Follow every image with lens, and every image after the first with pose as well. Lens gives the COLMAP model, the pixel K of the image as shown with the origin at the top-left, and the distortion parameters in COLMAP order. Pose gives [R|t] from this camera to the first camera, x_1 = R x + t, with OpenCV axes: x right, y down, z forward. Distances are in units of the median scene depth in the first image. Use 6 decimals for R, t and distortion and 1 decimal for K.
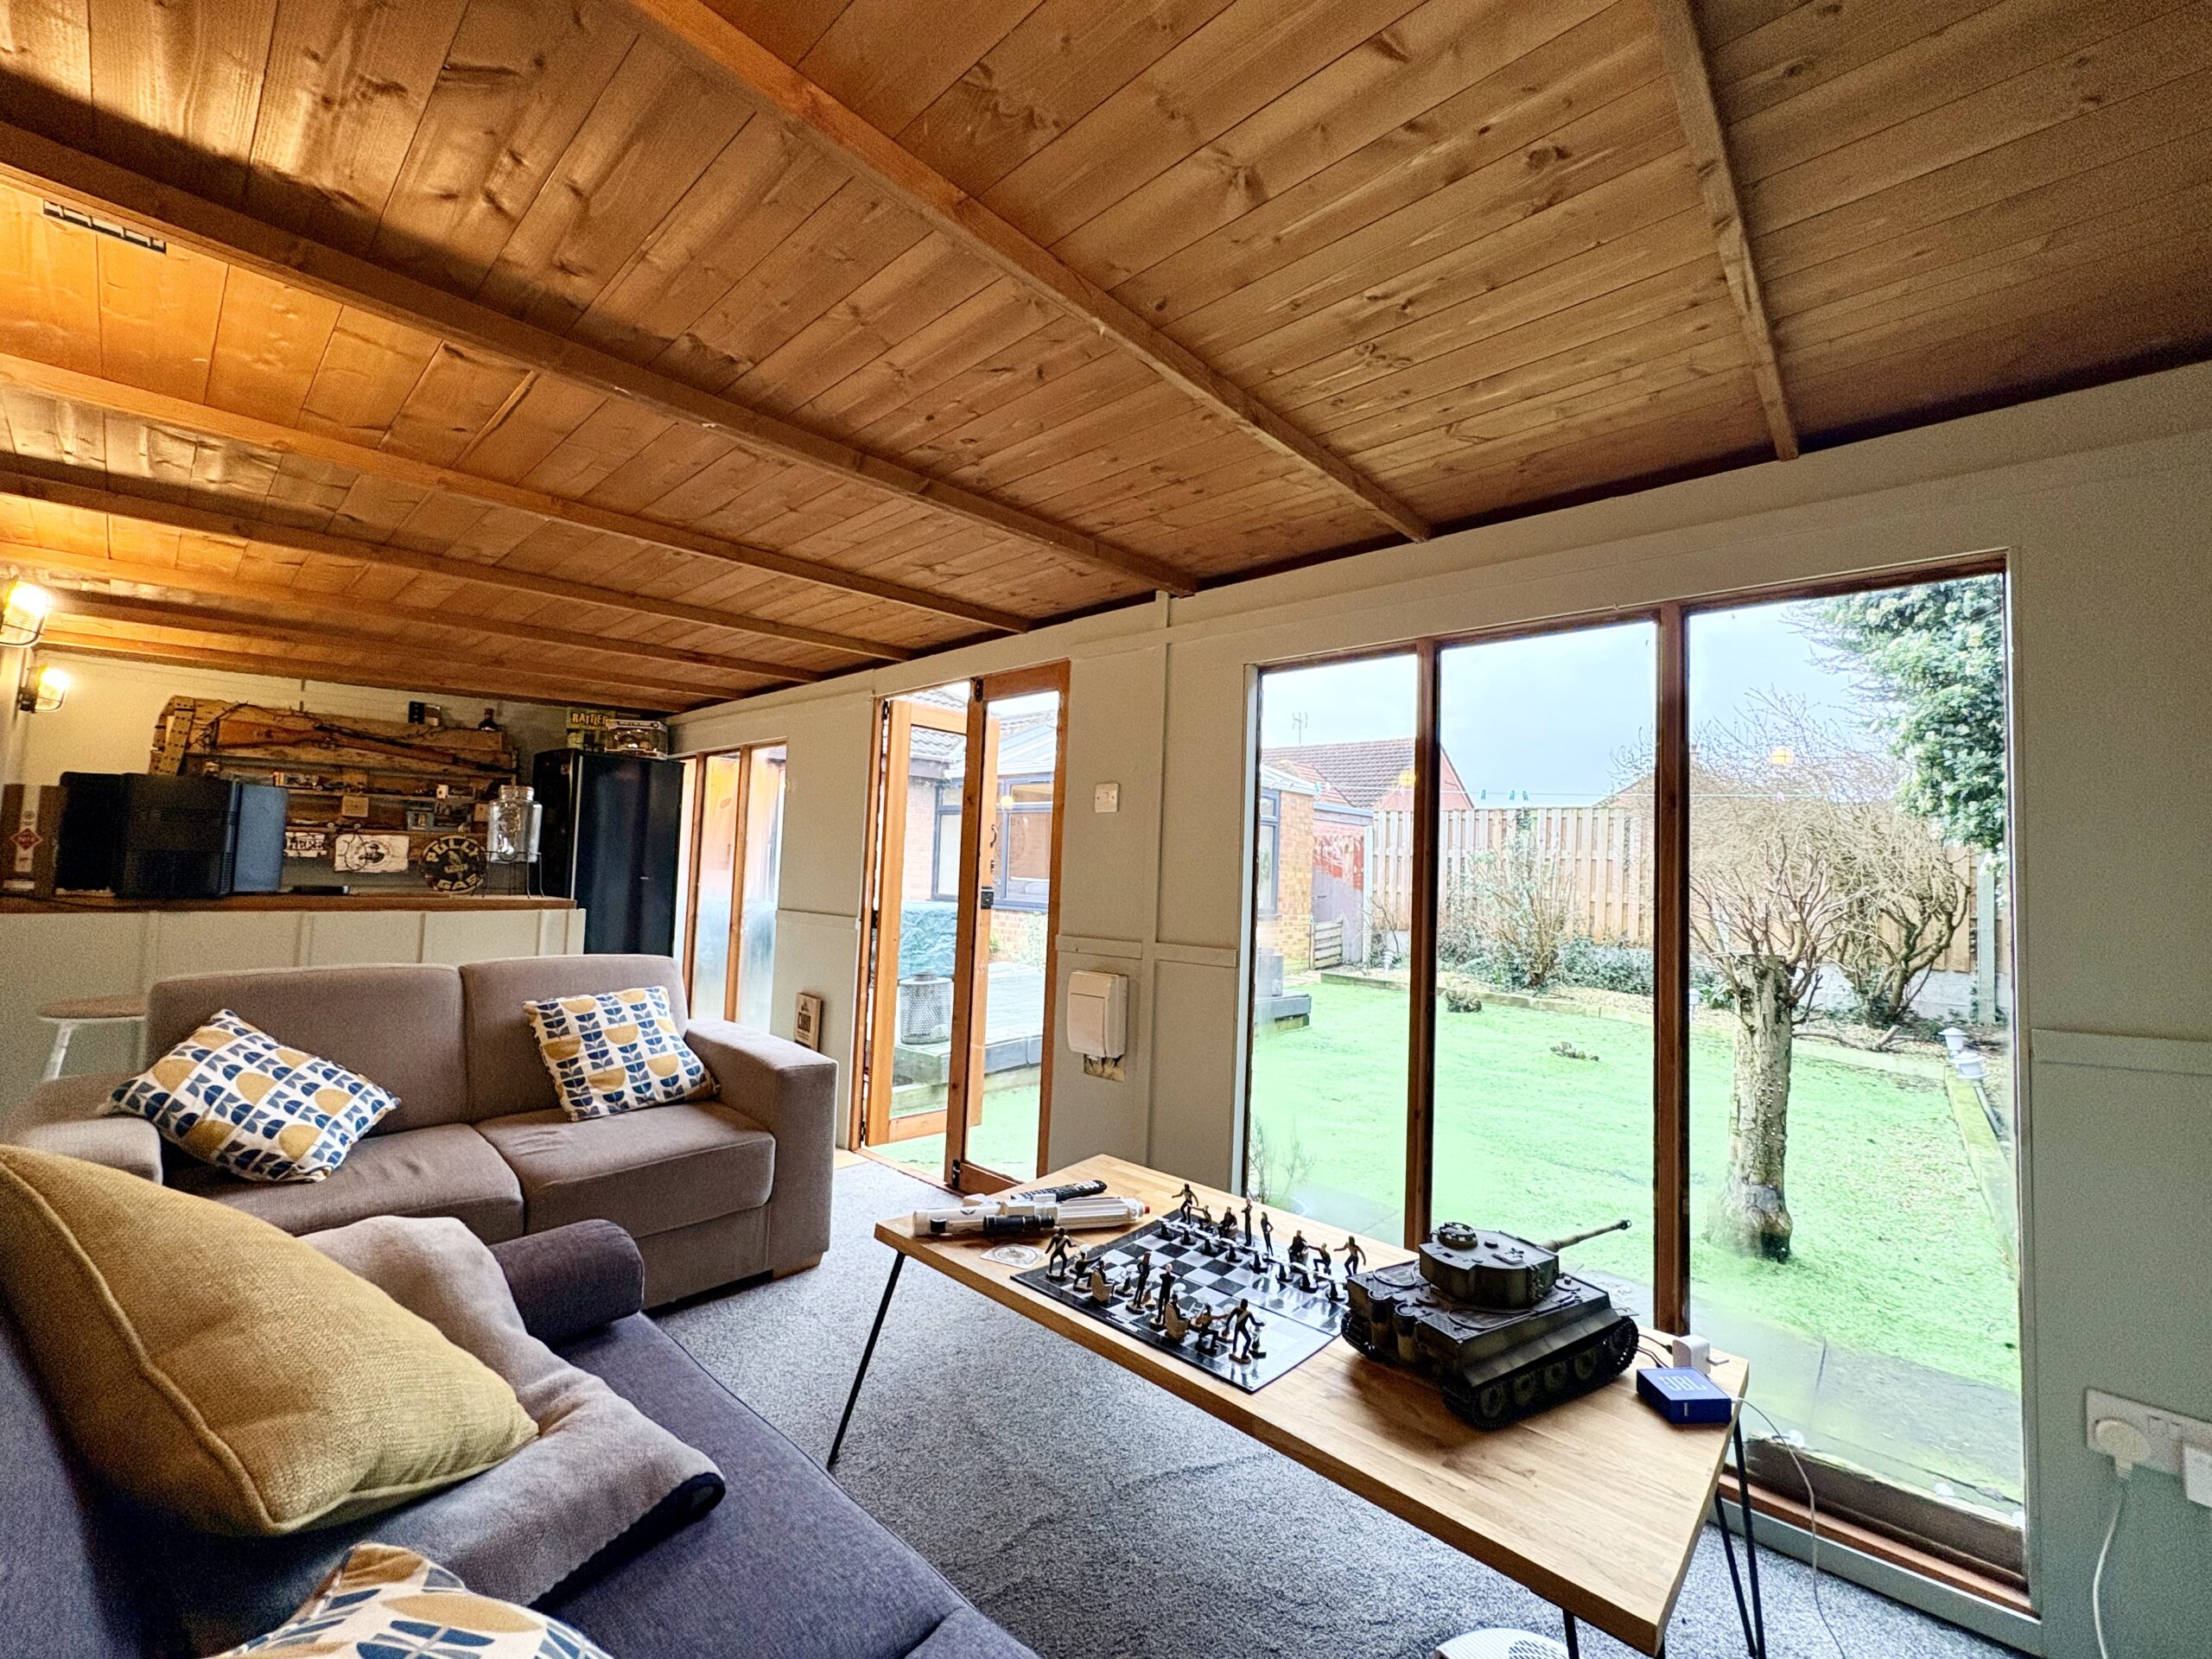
lens RADIAL K [[878.7, 0, 1098.2], [0, 878.7, 826.1], [0, 0, 1]] dist [0.000804, 0.000040]
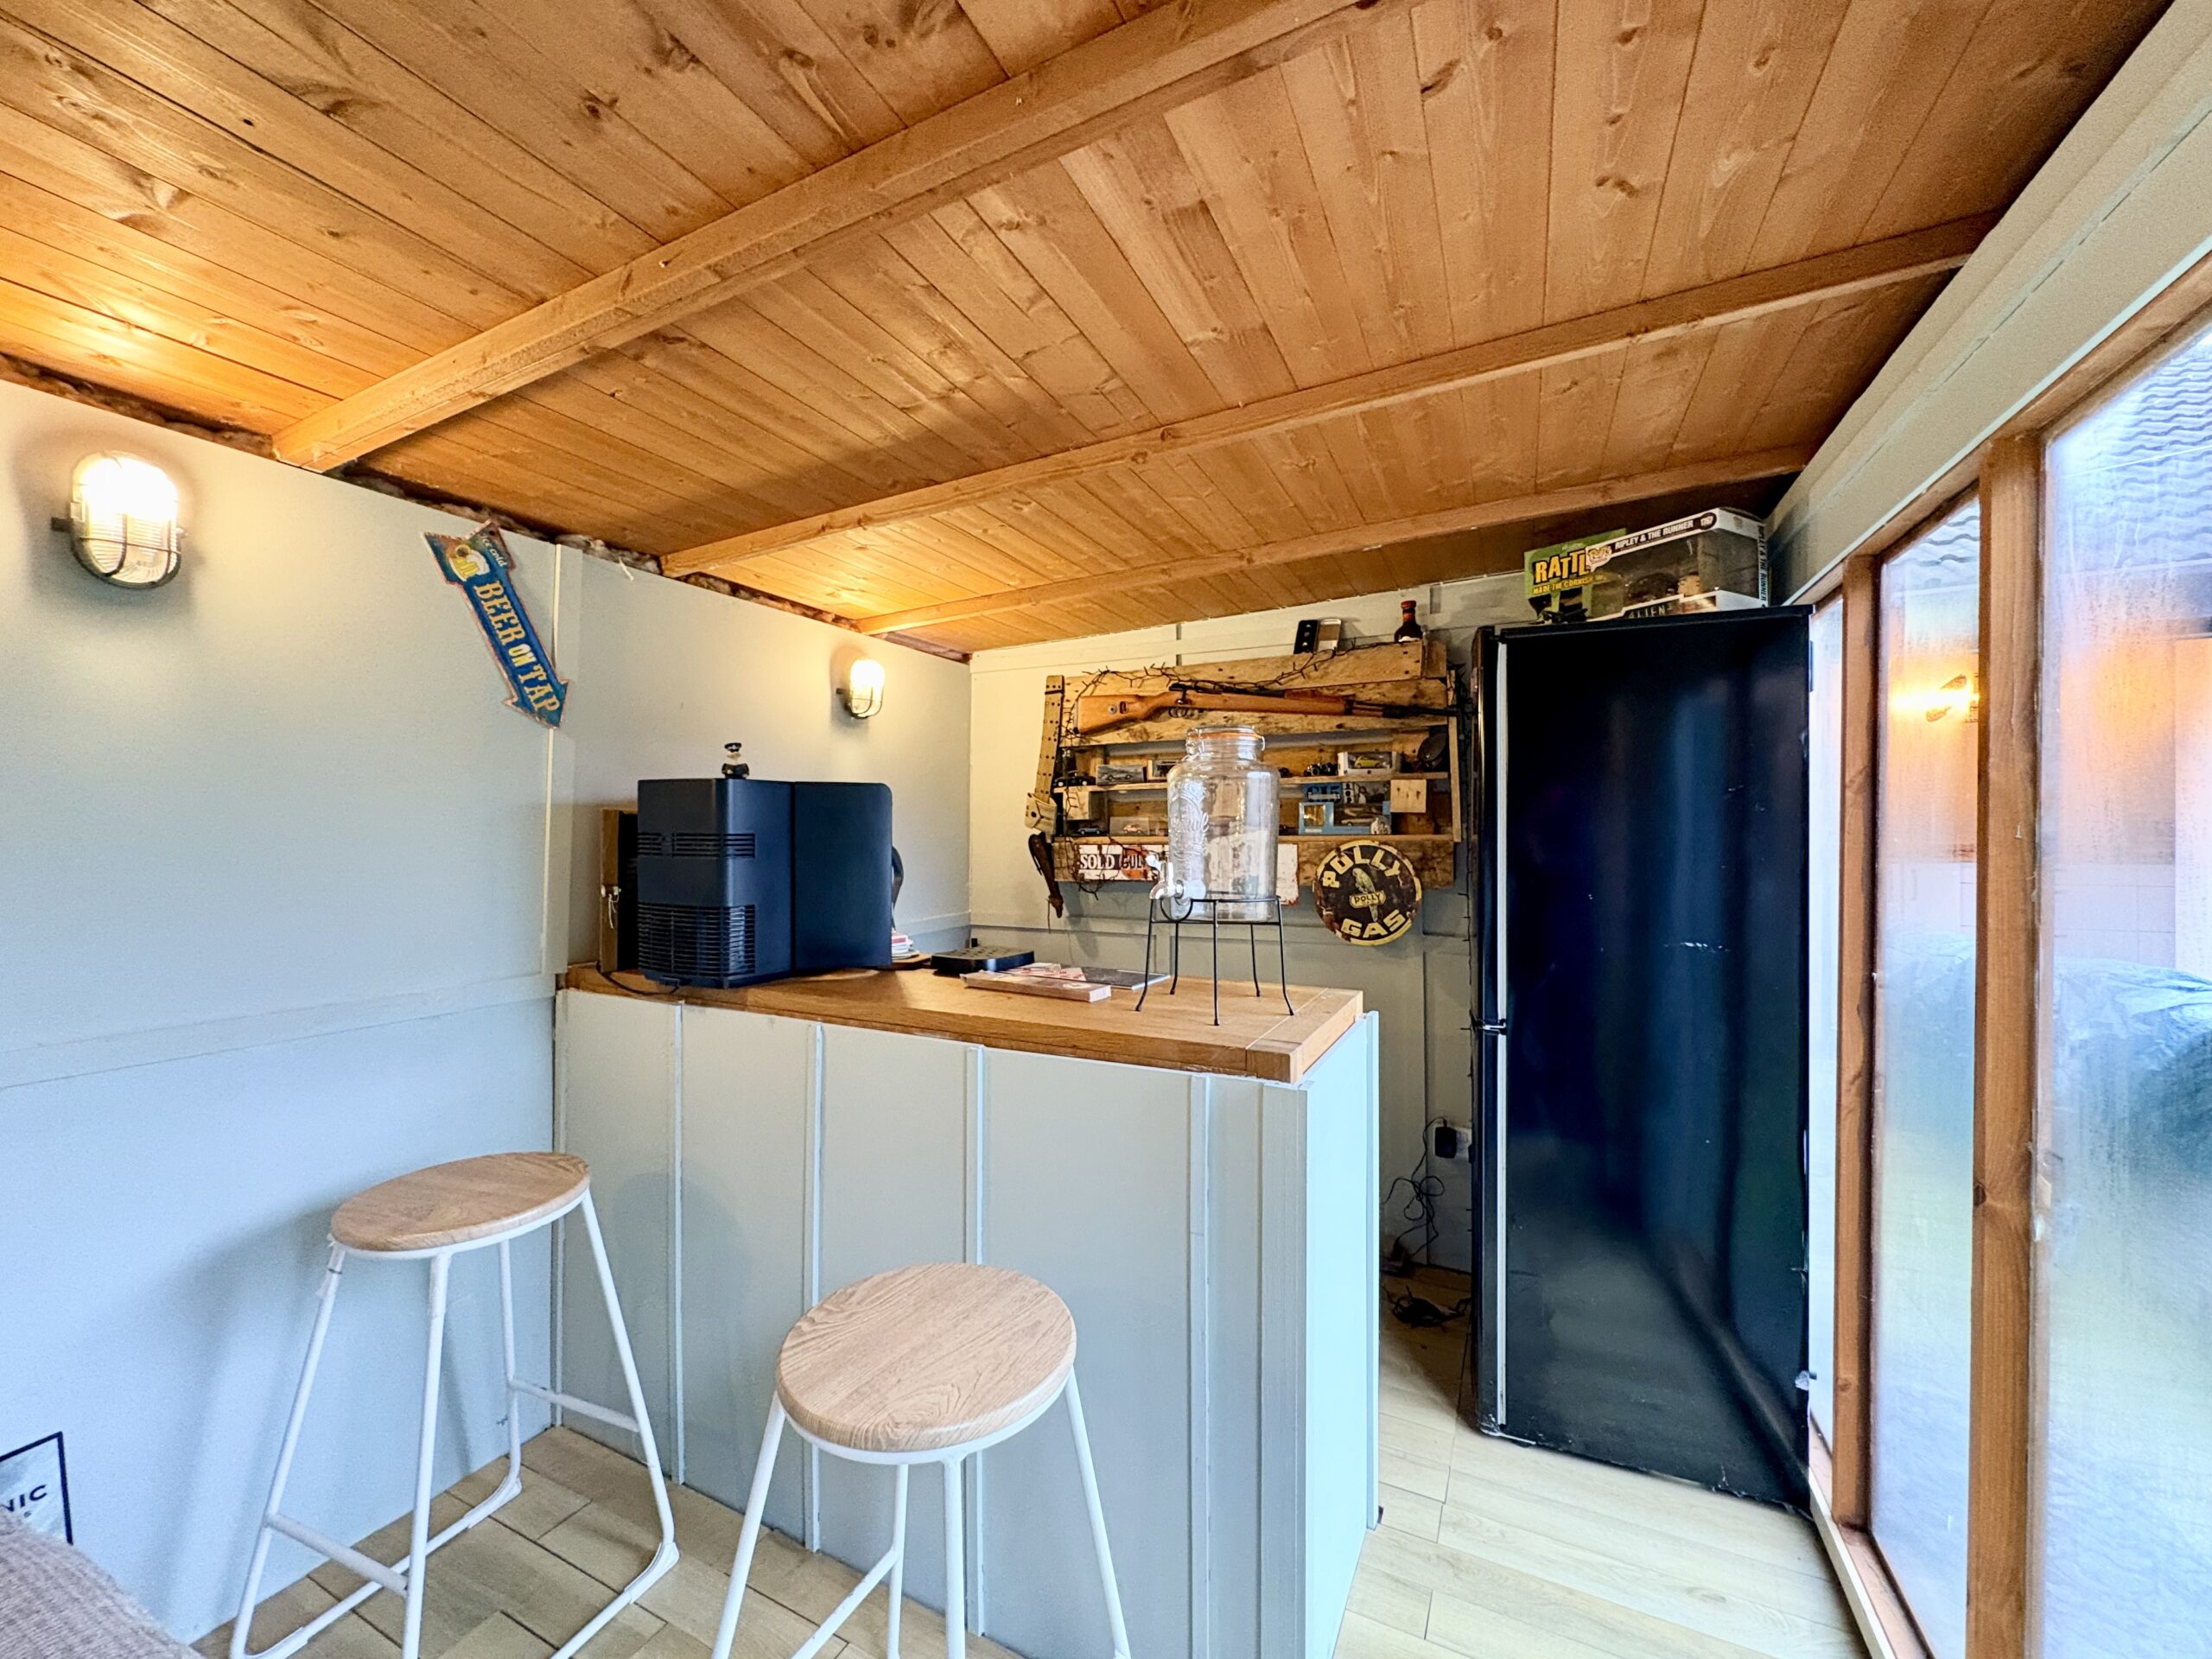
lens RADIAL K [[878.7, 0, 1098.2], [0, 878.7, 826.1], [0, 0, 1]] dist [0.000804, 0.000040]
pose [[0.272956, -0.031588, -0.961508, -0.242024], [0.059113, 0.998123, -0.016010, 0.000702], [0.960209, -0.052467, 0.274311, 0.689816]]
